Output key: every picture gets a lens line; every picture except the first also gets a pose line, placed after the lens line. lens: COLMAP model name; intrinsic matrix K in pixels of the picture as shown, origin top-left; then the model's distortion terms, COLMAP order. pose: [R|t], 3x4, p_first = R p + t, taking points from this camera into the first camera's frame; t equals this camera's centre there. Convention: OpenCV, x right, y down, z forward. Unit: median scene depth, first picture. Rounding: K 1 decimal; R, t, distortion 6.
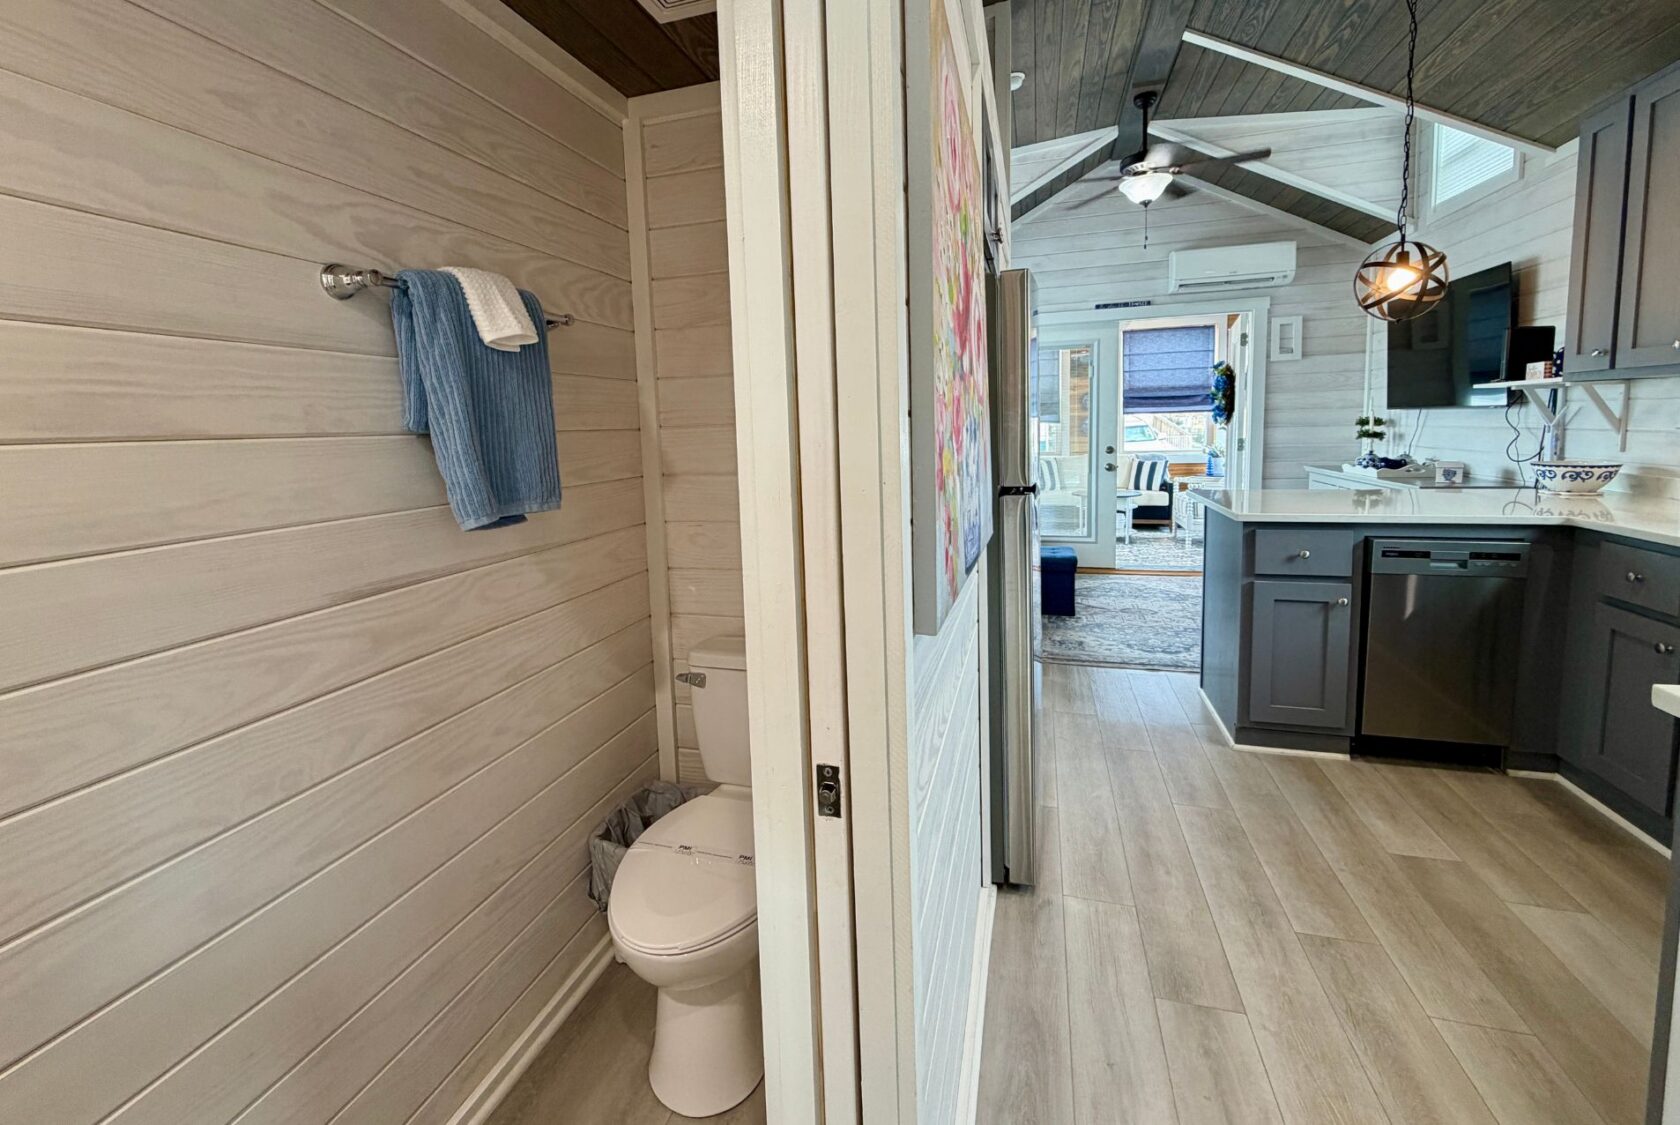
lens RADIAL K [[681.3, 0, 833.2], [0, 681.3, 491.0], [0, 0, 1]] dist [0.000673, 0.000177]
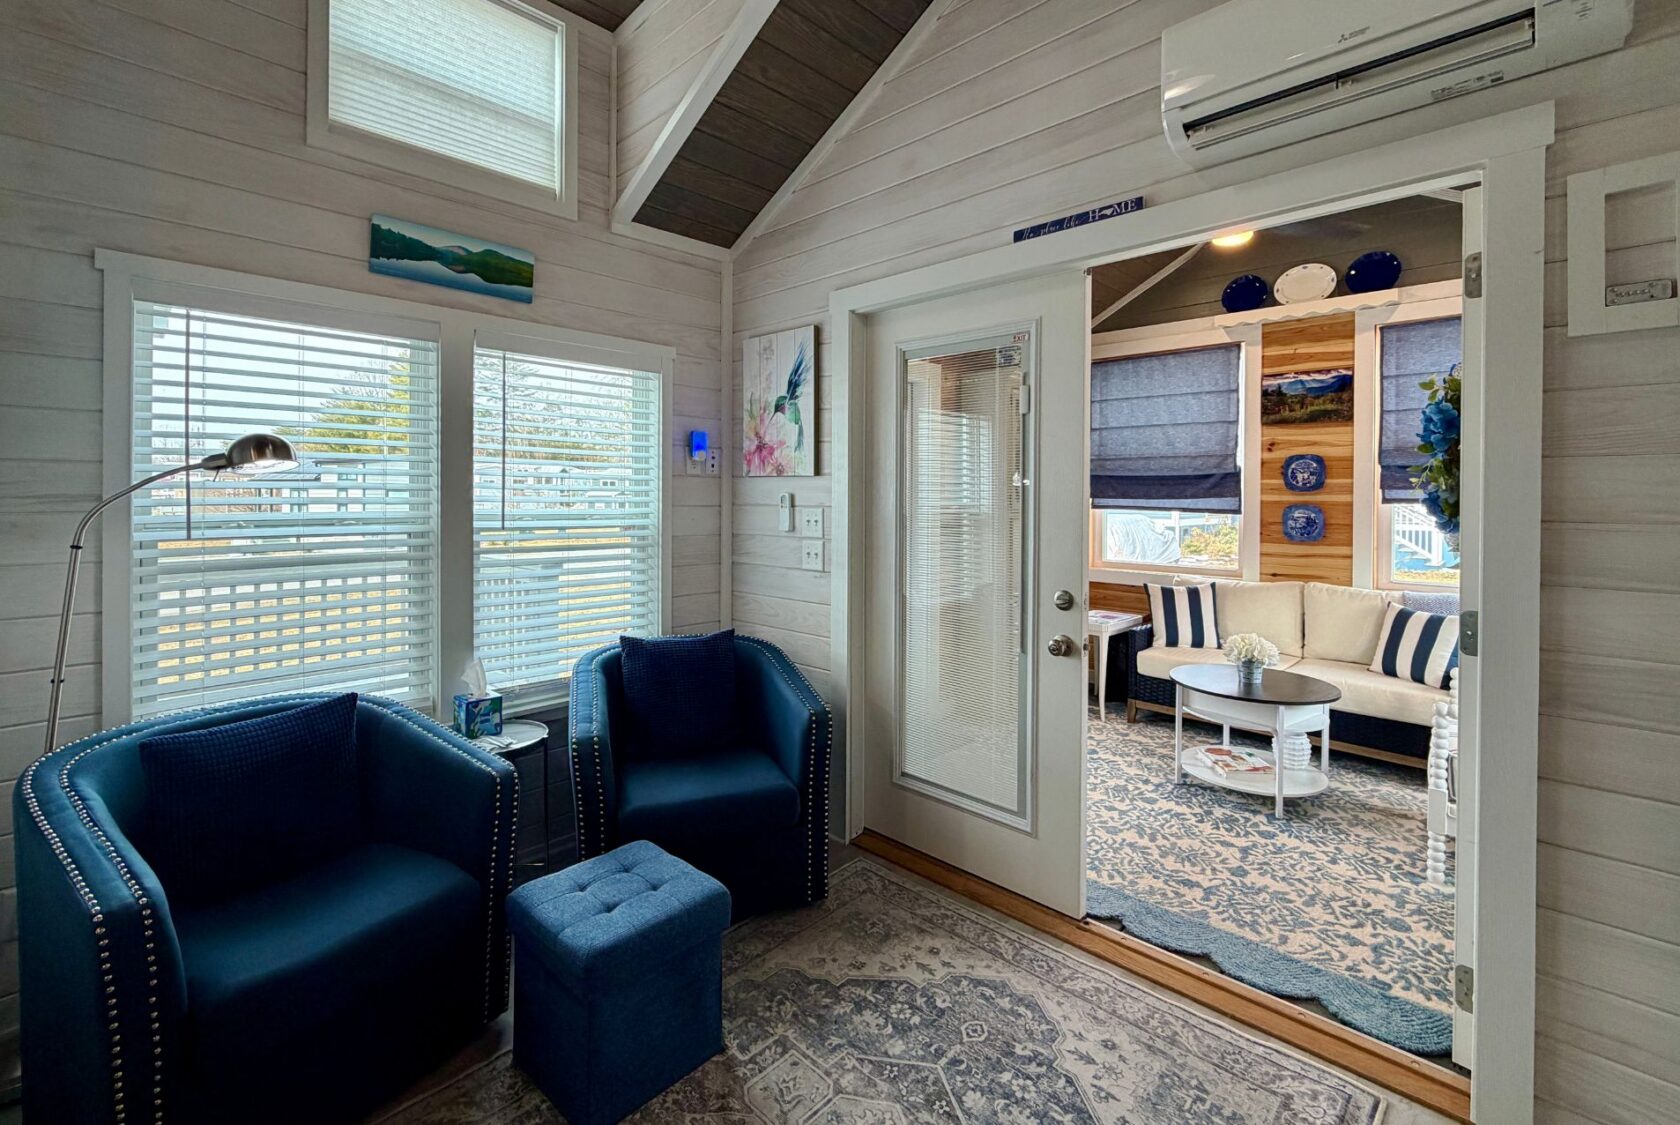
lens RADIAL K [[730.4, 0, 845.8], [0, 730.4, 497.9], [0, 0, 1]] dist [0.001963, 0.000417]
pose [[0.888562, 0.037400, -0.457229, 0.634156], [-0.075556, 0.994991, -0.065446, -0.106717], [0.452491, 0.092699, 0.886938, 0.755548]]
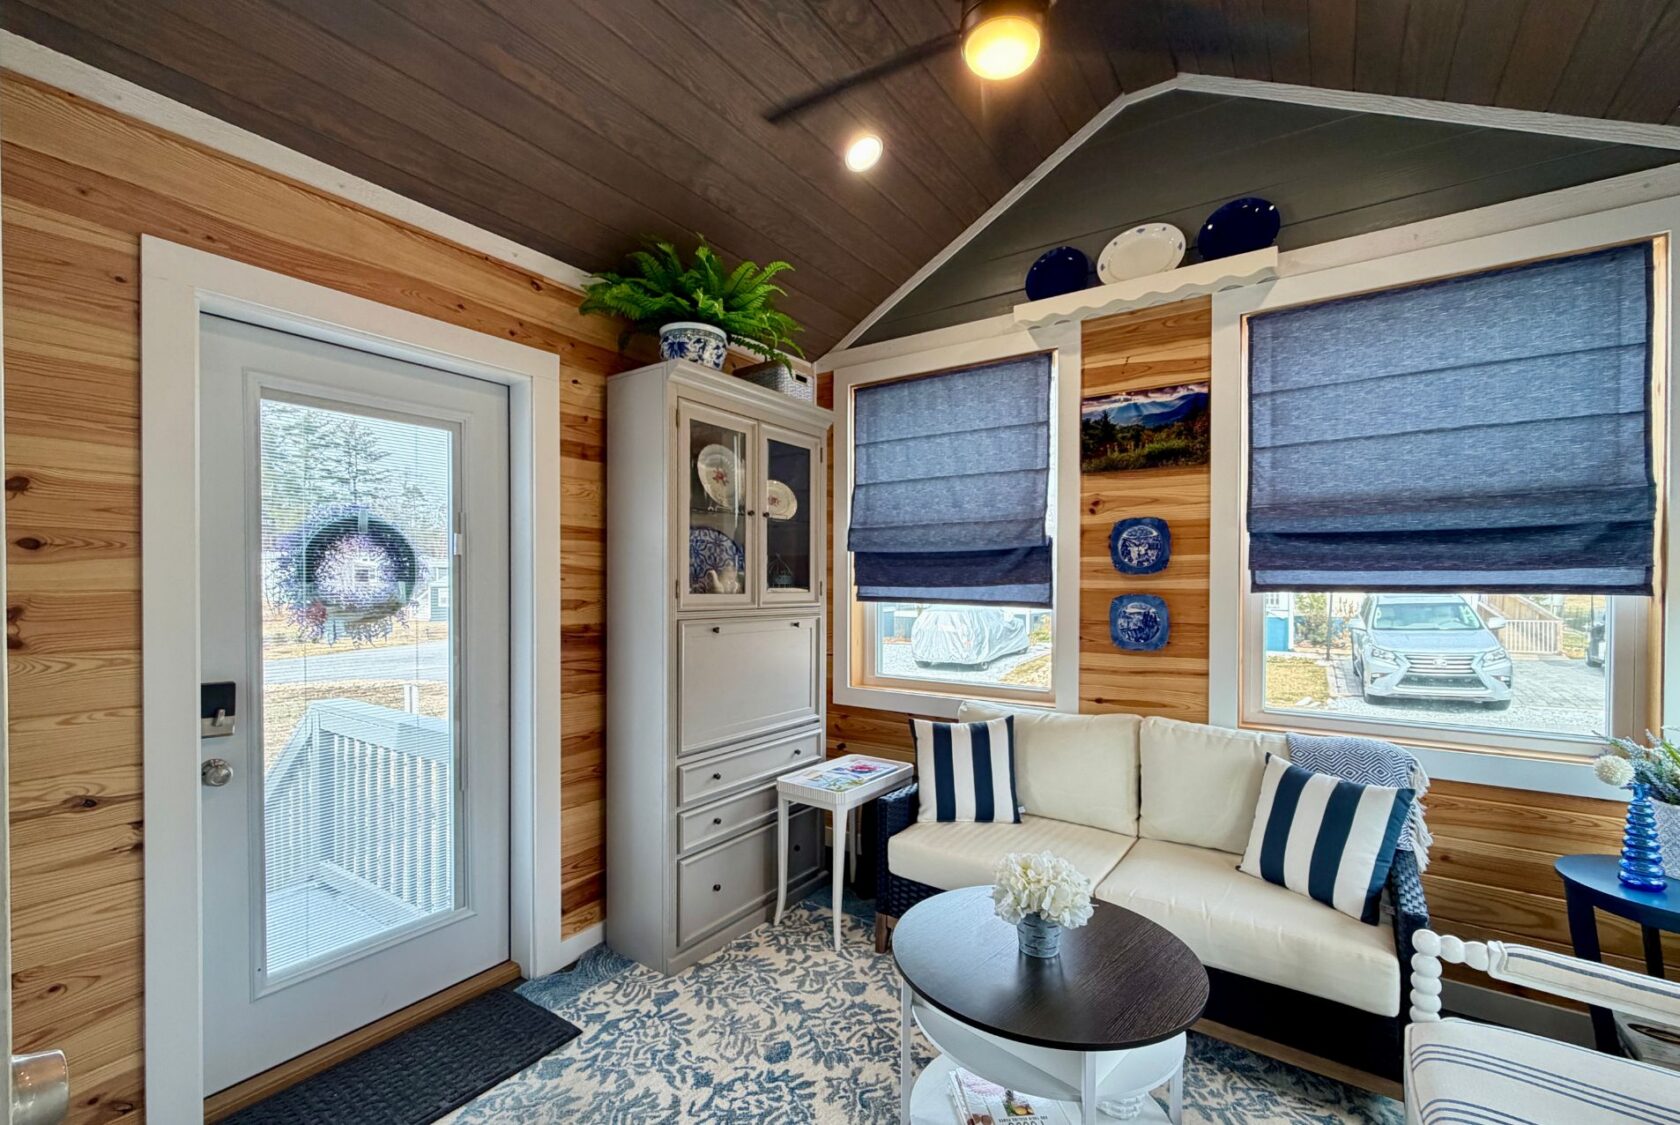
lens RADIAL K [[702.3, 0, 841.7], [0, 702.3, 591.6], [0, 0, 1]] dist [-0.000296, 0.000001]
pose [[0.949149, 0.036098, -0.312752, 0.678346], [-0.062505, 0.995236, -0.074821, -0.149917], [0.308561, 0.090565, 0.946883, 1.260431]]
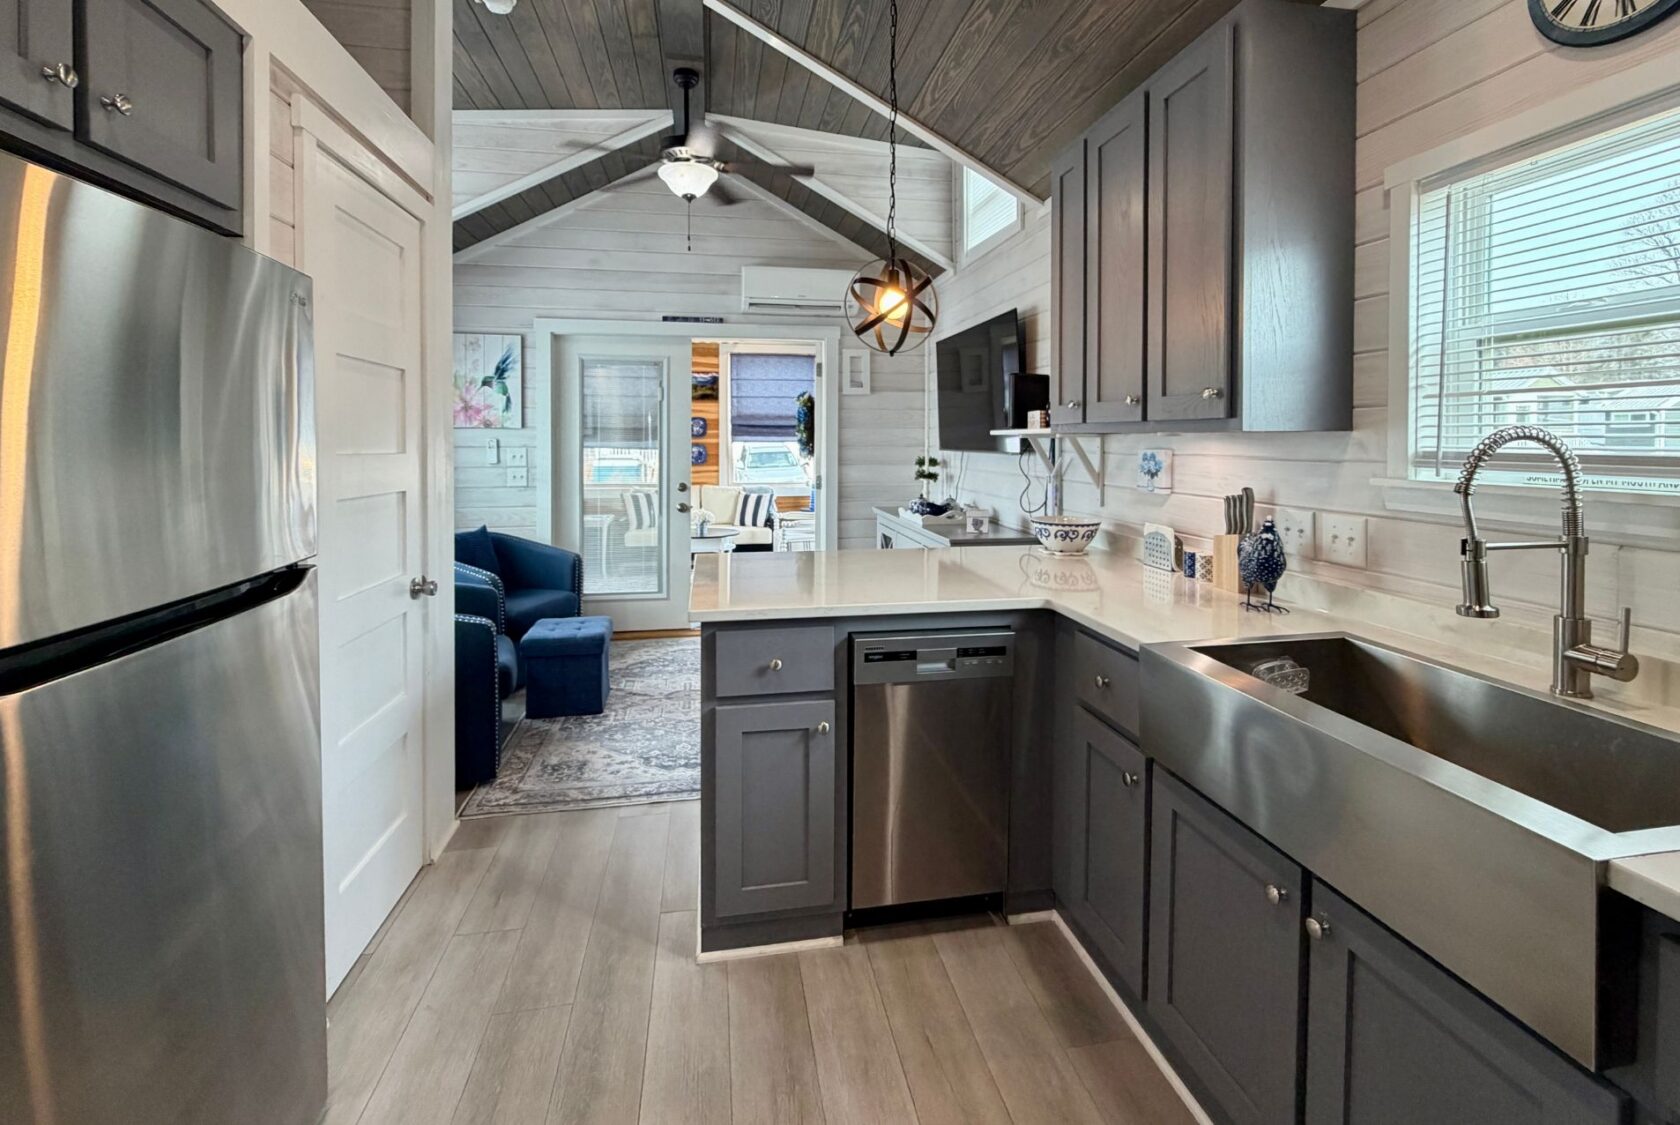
lens RADIAL K [[706.0, 0, 831.5], [0, 706.0, 451.2], [0, 0, 1]] dist [-0.001171, -0.000026]
pose [[0.895864, 0.024428, 0.443656, 0.239524], [0.014066, 0.996428, -0.083266, -0.038214], [-0.444106, 0.080836, 0.892320, 0.176067]]
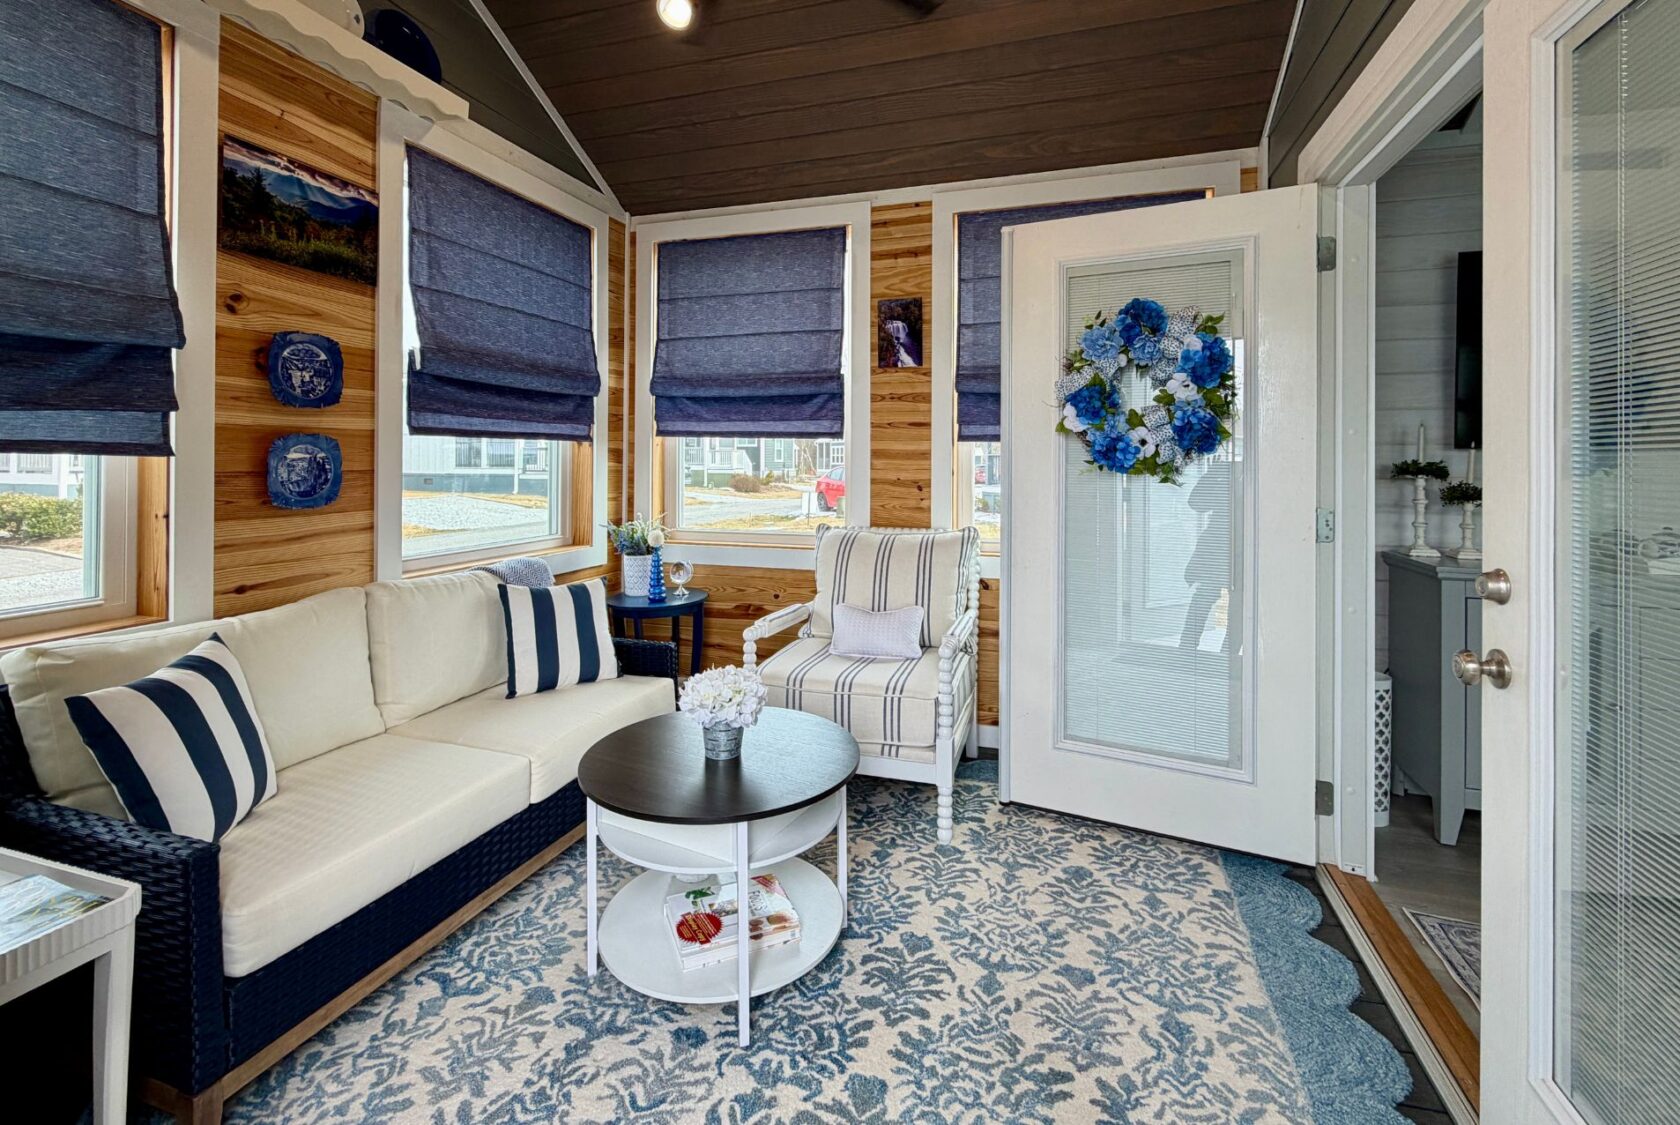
lens RADIAL K [[738.5, 0, 841.2], [0, 738.5, 452.3], [0, 0, 1]] dist [0.001673, 0.000361]
pose [[0.017581, 0.034990, 0.999233, 0.229940], [0.086789, 0.995562, -0.036388, -0.149227], [-0.996072, 0.087362, 0.014466, 1.576870]]
